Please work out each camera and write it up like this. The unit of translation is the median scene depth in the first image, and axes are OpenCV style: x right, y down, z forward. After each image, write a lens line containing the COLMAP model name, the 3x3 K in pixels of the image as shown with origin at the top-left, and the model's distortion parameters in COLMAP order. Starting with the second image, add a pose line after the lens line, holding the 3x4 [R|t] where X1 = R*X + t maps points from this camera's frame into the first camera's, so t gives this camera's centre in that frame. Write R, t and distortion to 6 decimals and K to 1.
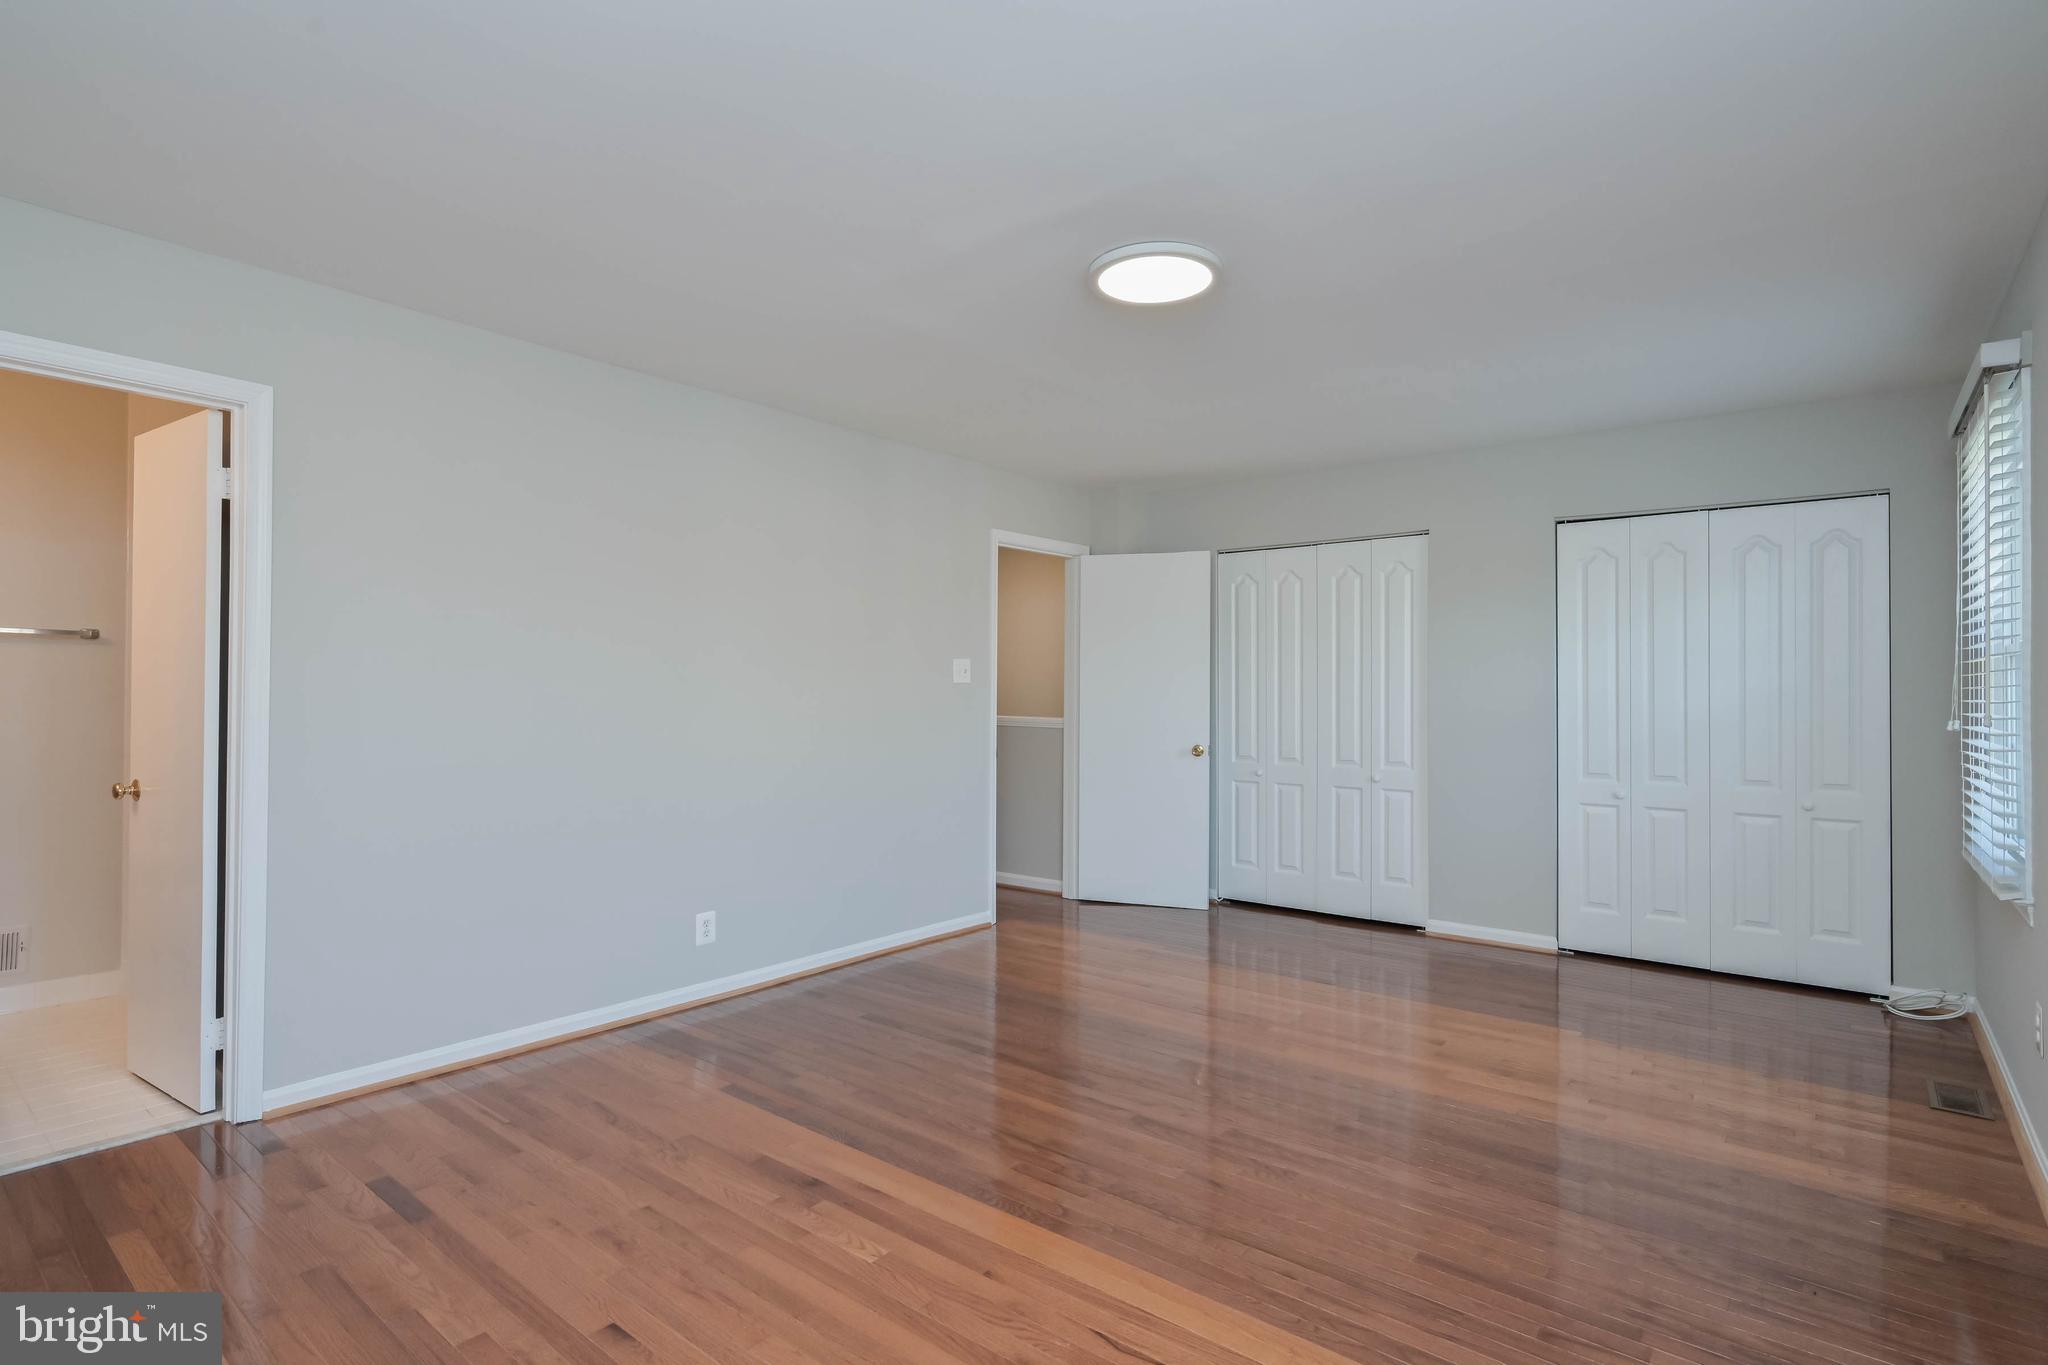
lens RADIAL K [[1030.2, 0, 1018.9], [0, 1030.2, 681.4], [0, 0, 1]] dist [-0.000134, -0.000354]
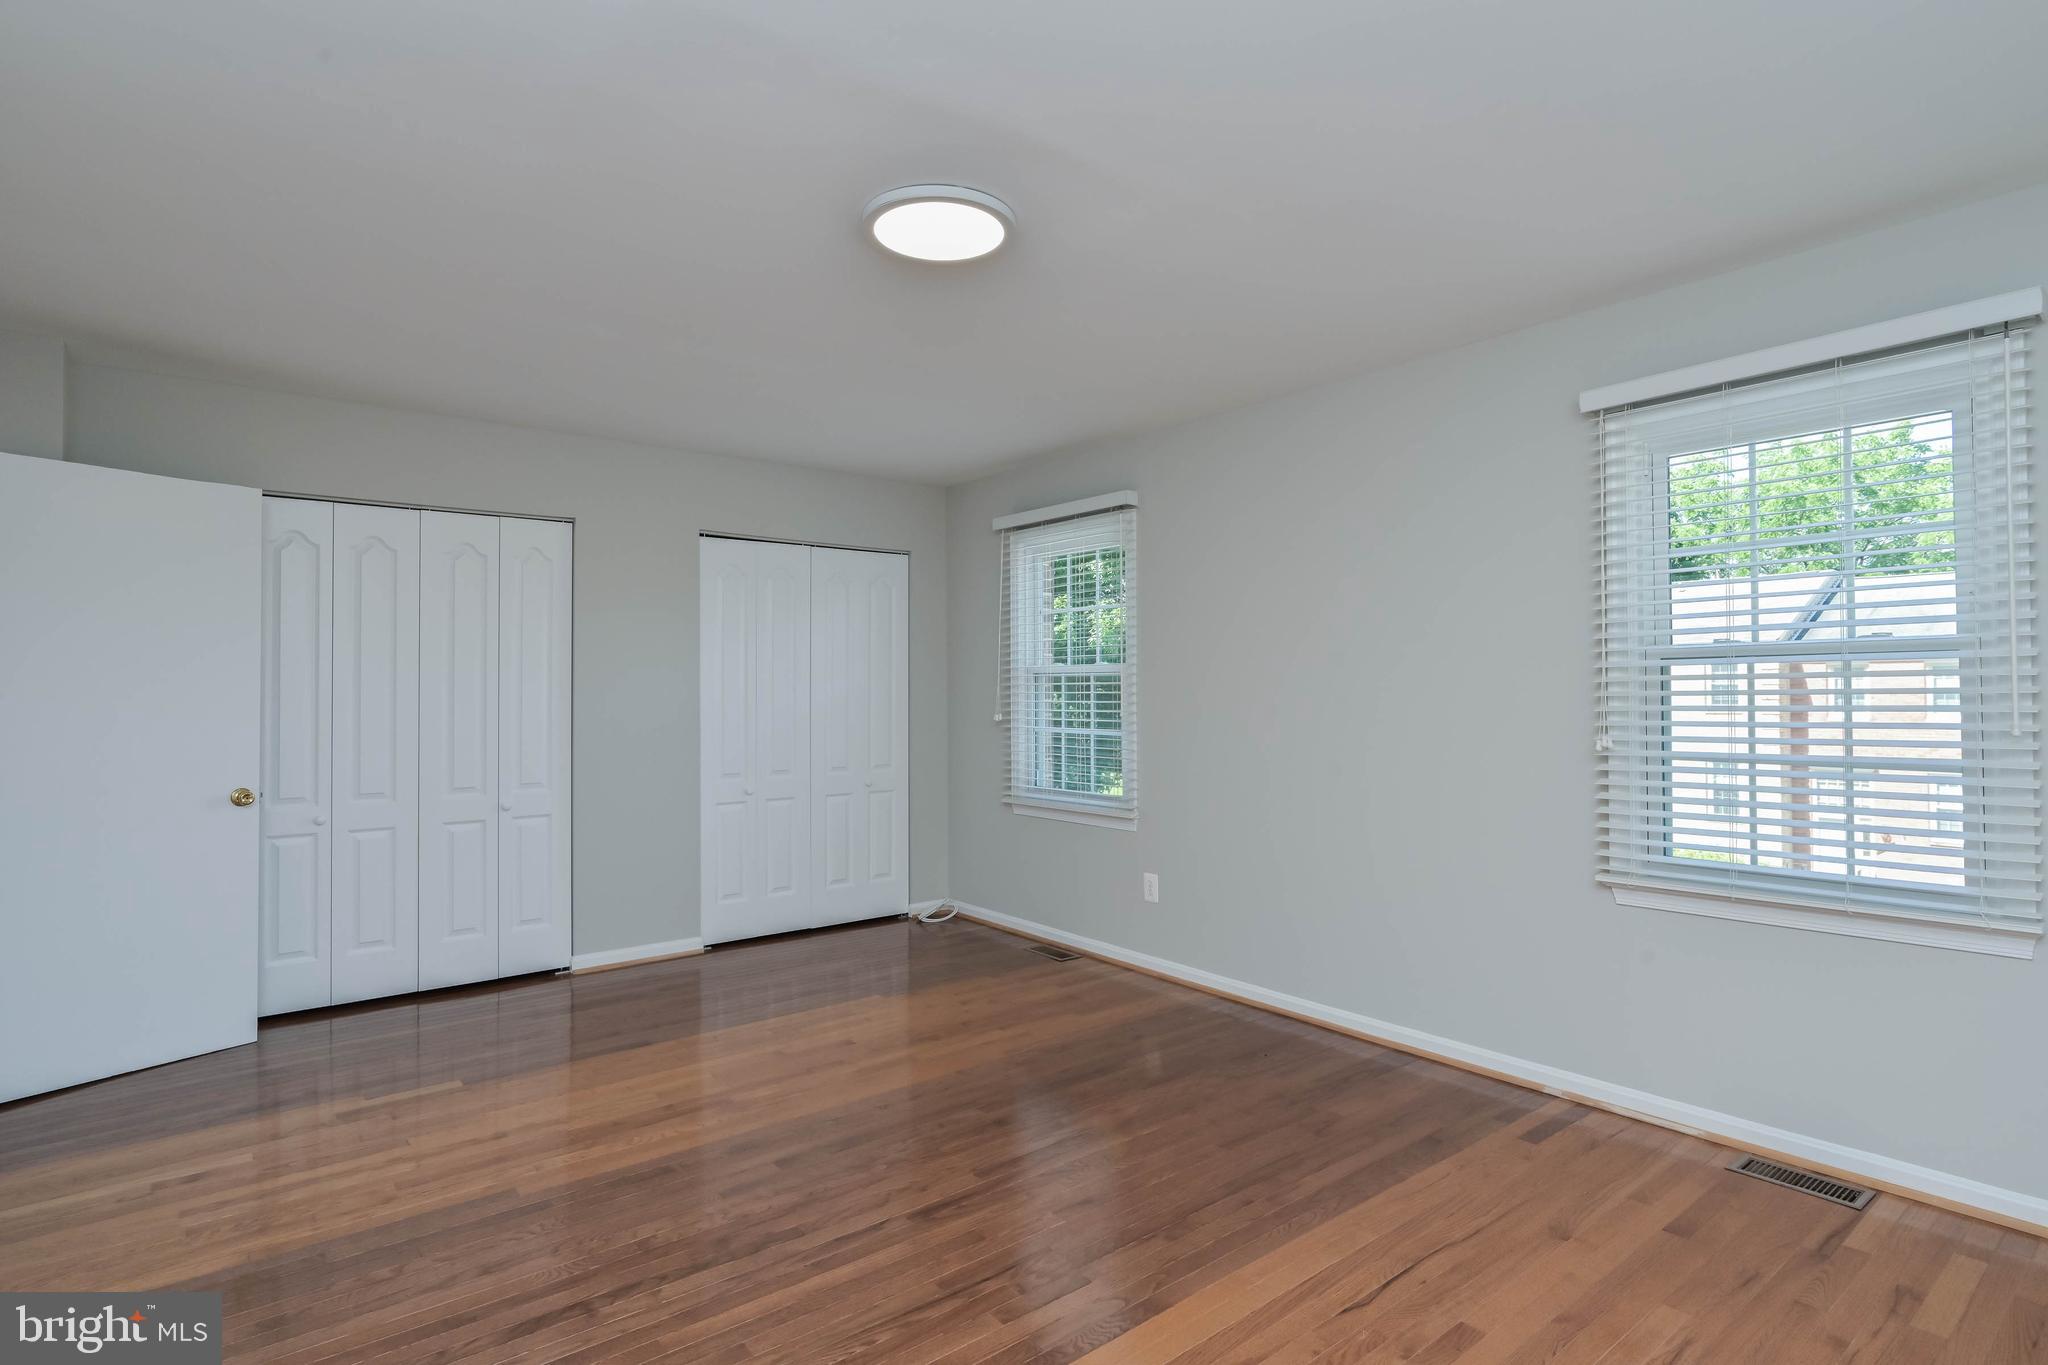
lens RADIAL K [[1027.1, 0, 1019.0], [0, 1027.1, 677.1], [0, 0, 1]] dist [0.027758, 0.000687]
pose [[0.225969, 0.015602, 0.974010, -0.413125], [0.005474, 0.999836, -0.017286, 0.008179], [-0.974119, 0.009238, 0.225846, 0.454738]]
